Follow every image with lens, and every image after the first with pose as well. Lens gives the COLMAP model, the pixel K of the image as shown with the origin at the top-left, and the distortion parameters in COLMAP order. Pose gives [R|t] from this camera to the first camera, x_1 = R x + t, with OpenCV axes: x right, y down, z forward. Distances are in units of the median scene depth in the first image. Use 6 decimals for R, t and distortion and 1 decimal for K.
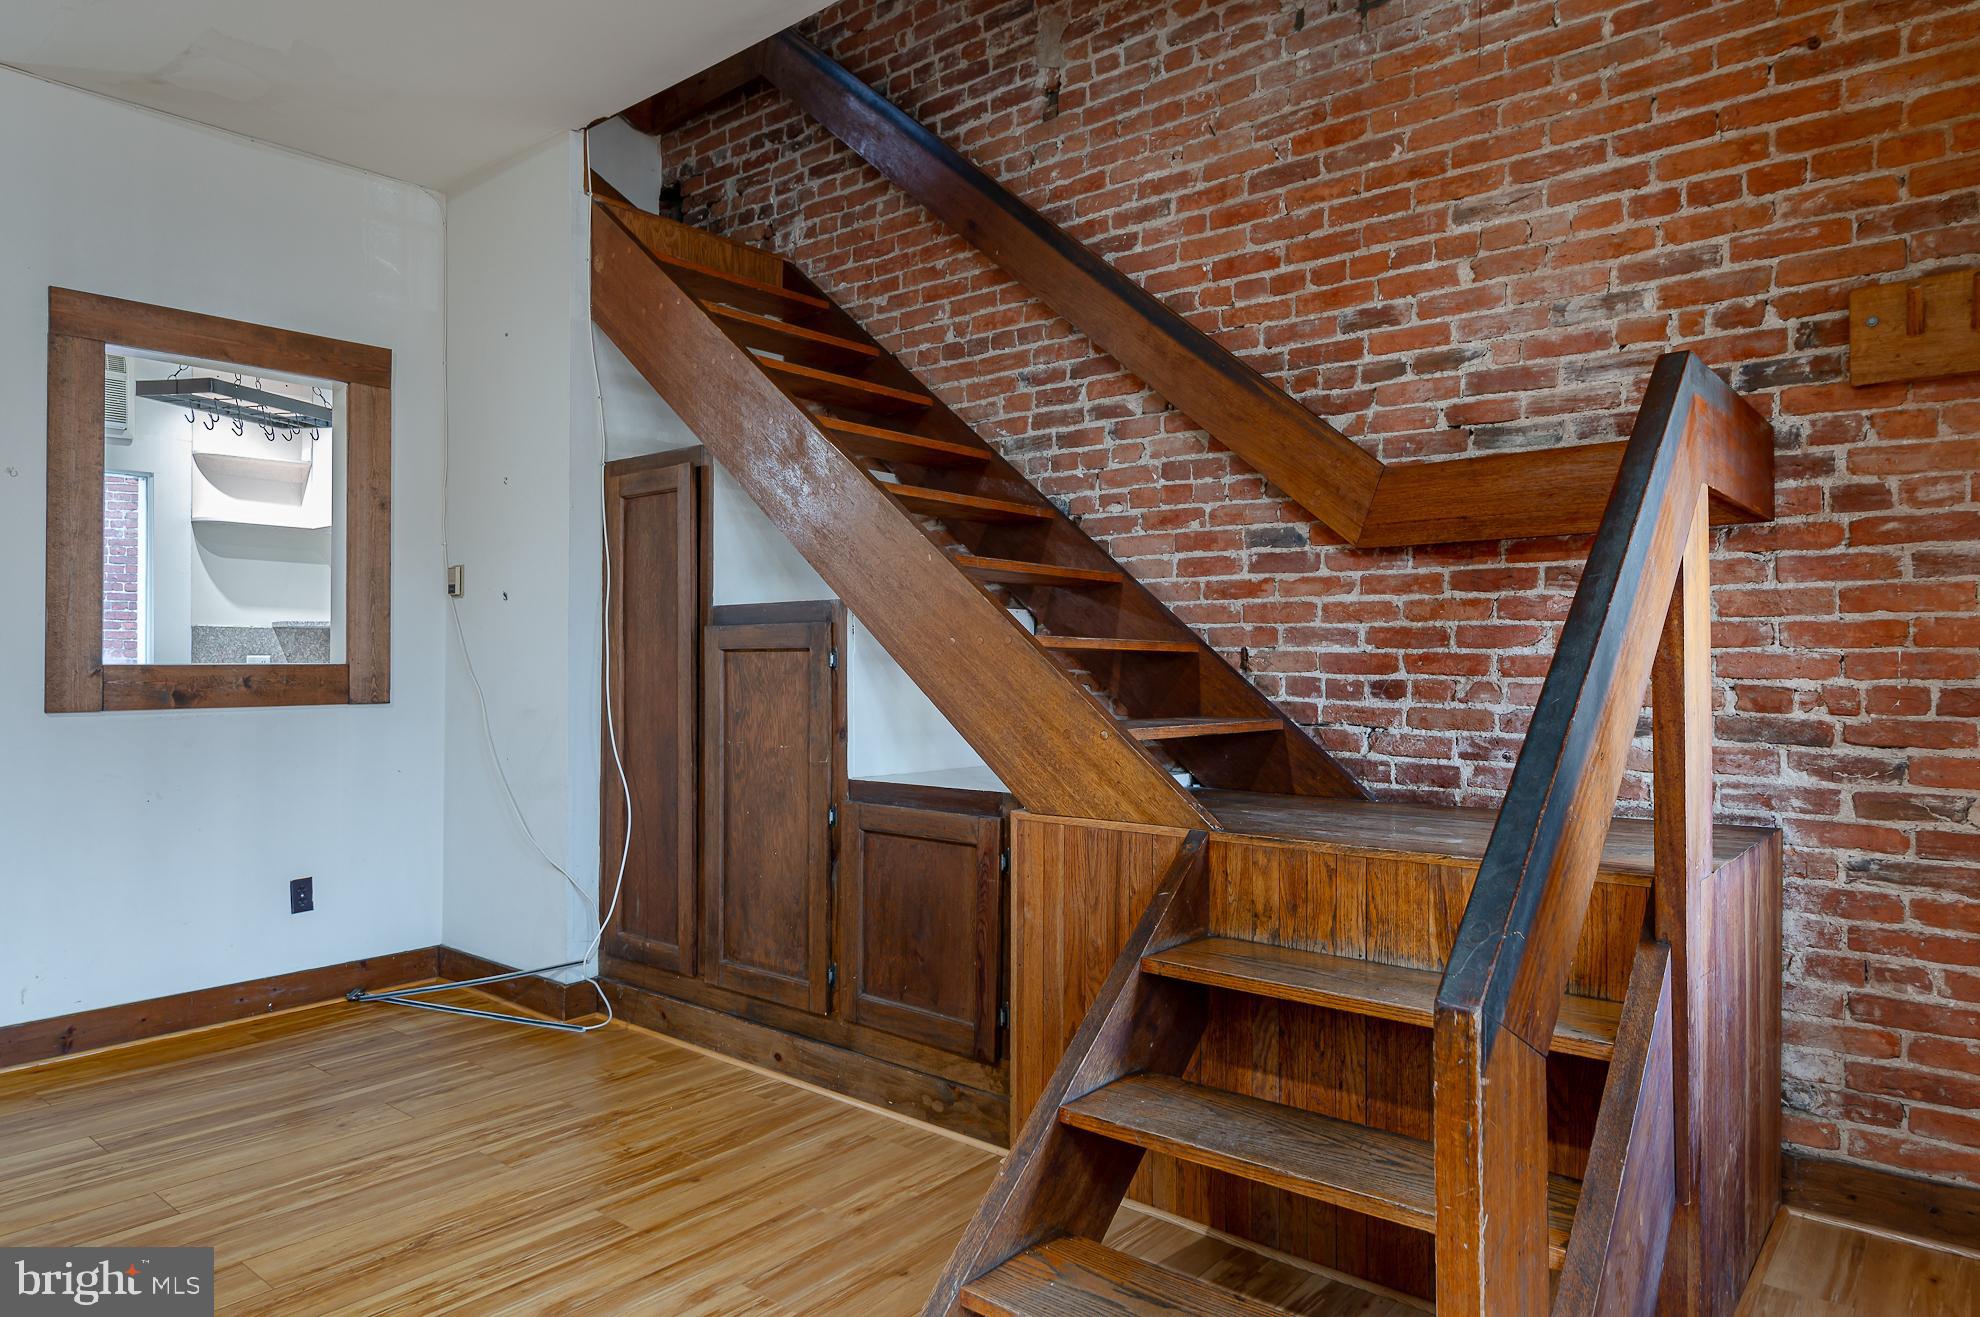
lens RADIAL K [[1203.4, 0, 980.7], [0, 1203.4, 664.4], [0, 0, 1]] dist [0.000928, -0.000131]
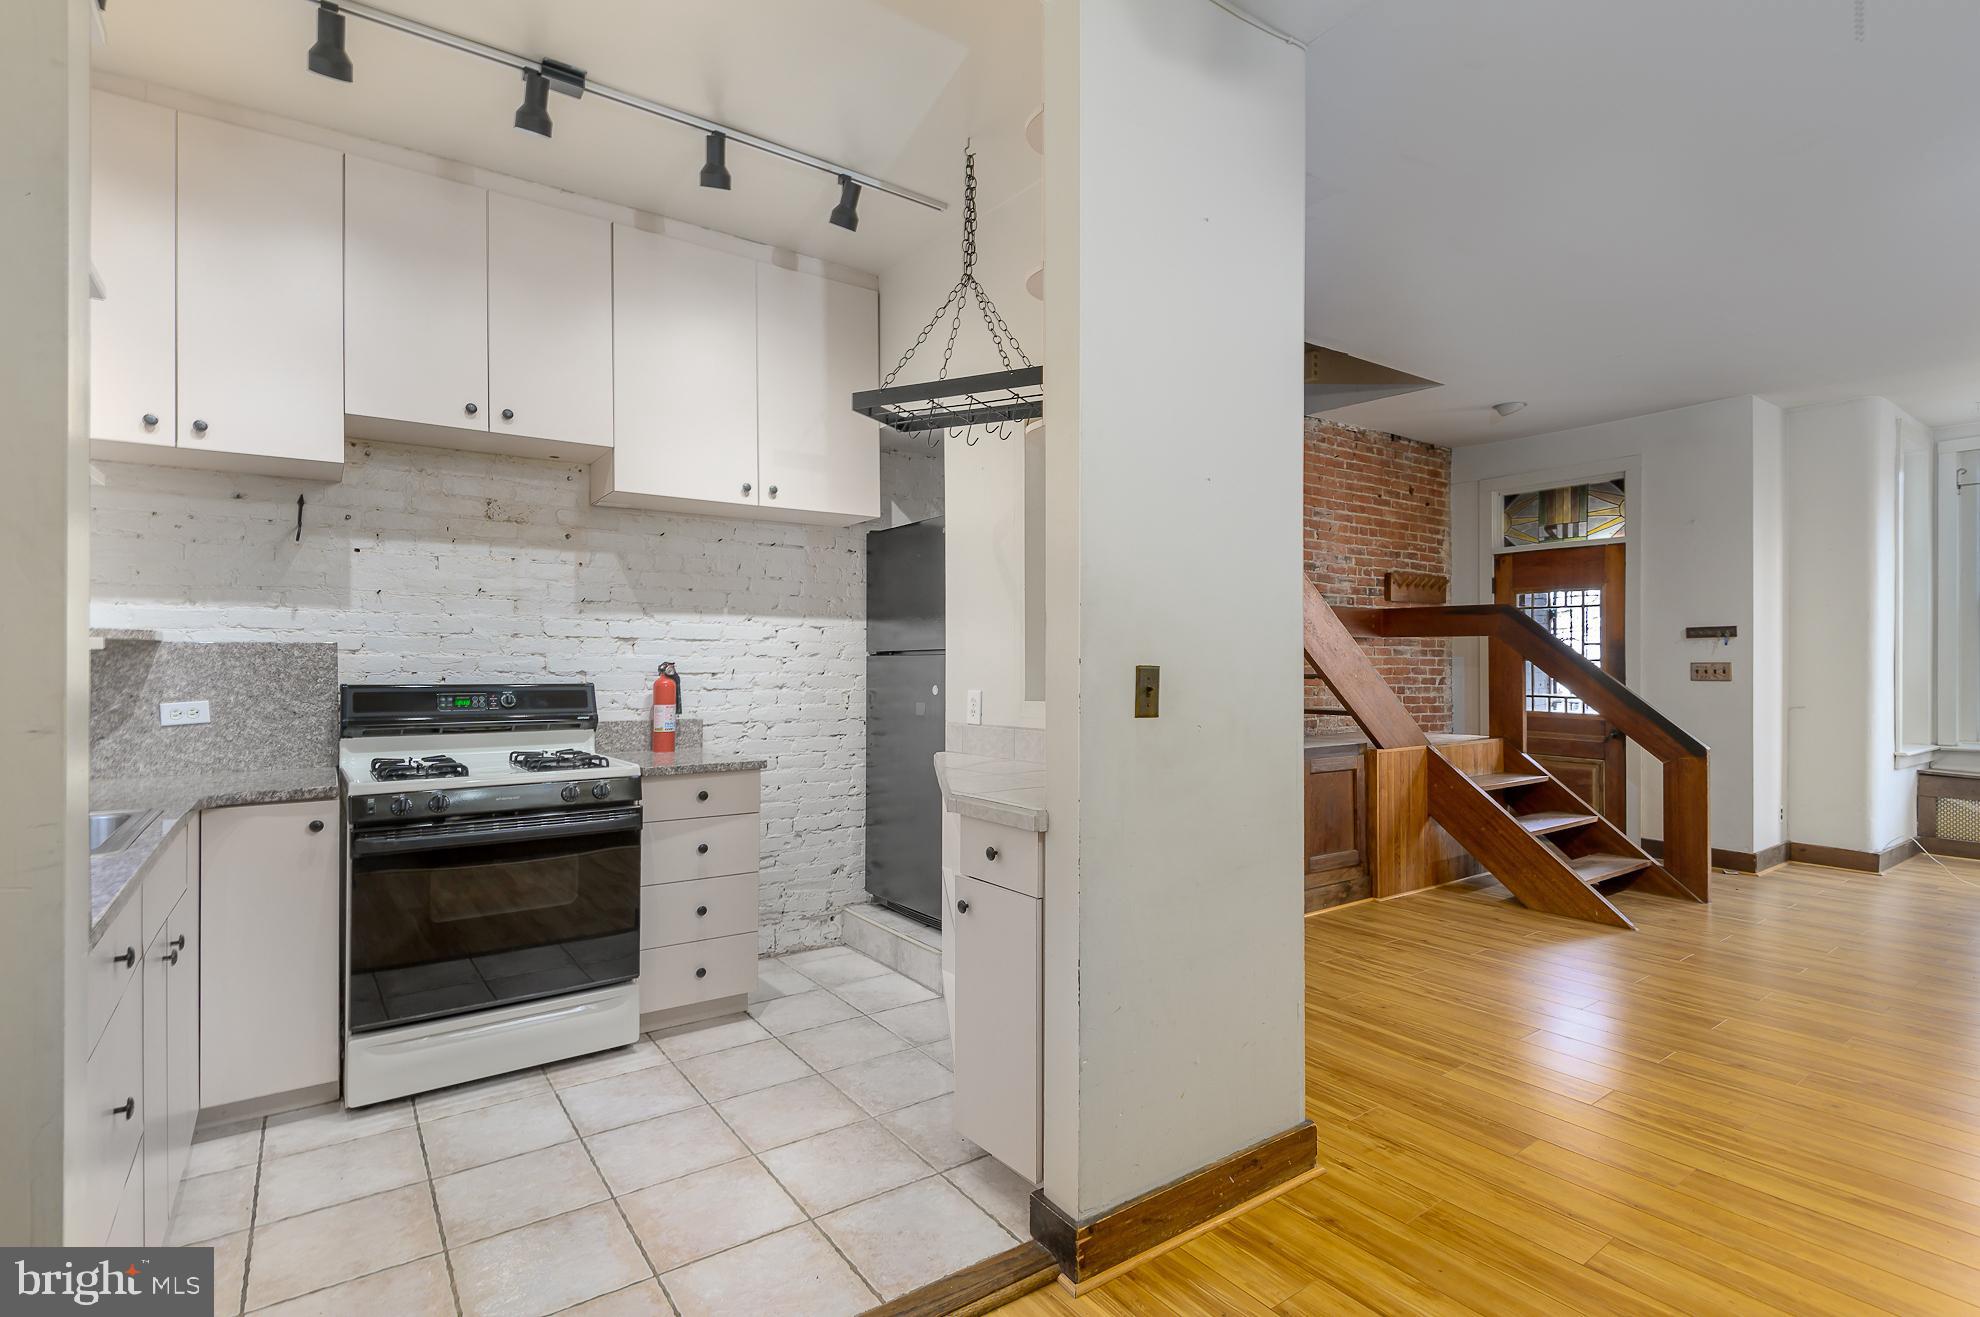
lens RADIAL K [[907.2, 0, 986.5], [0, 907.2, 655.9], [0, 0, 1]] dist [0.008264, -0.004805]
pose [[0.275970, 0.003925, 0.961158, -1.787417], [0.000910, 0.999990, -0.004345, -0.051422], [-0.961166, 0.002073, 0.275964, 1.182160]]
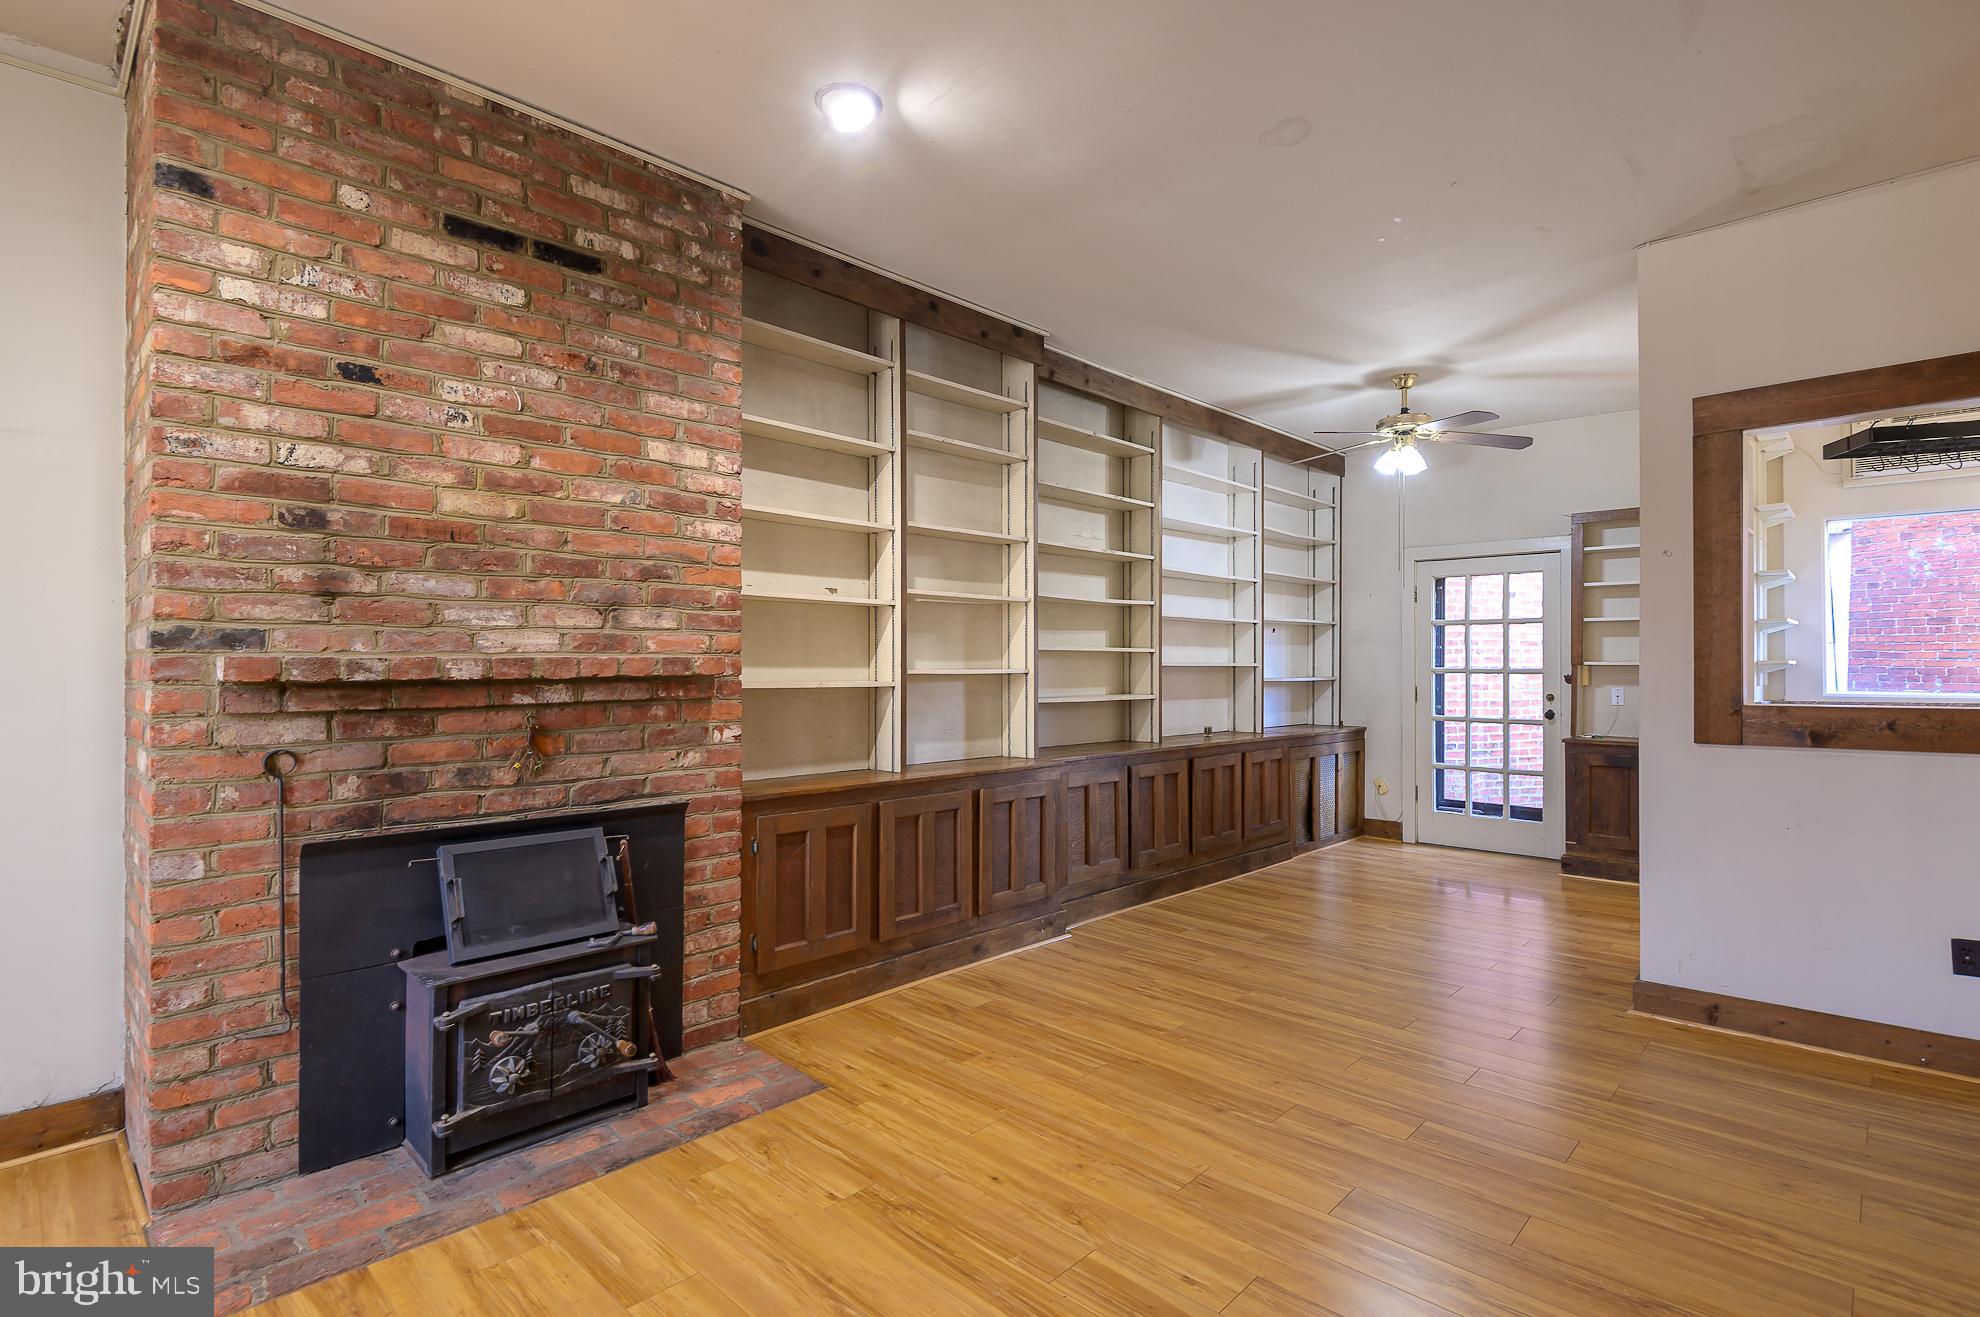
lens RADIAL K [[939.7, 0, 973.4], [0, 939.7, 662.7], [0, 0, 1]] dist [-0.026131, -0.000678]
pose [[-0.089622, -0.009539, -0.995930, 0.287889], [-0.002994, 0.999952, -0.009309, -0.038003], [0.995971, 0.002147, -0.089646, 0.418289]]
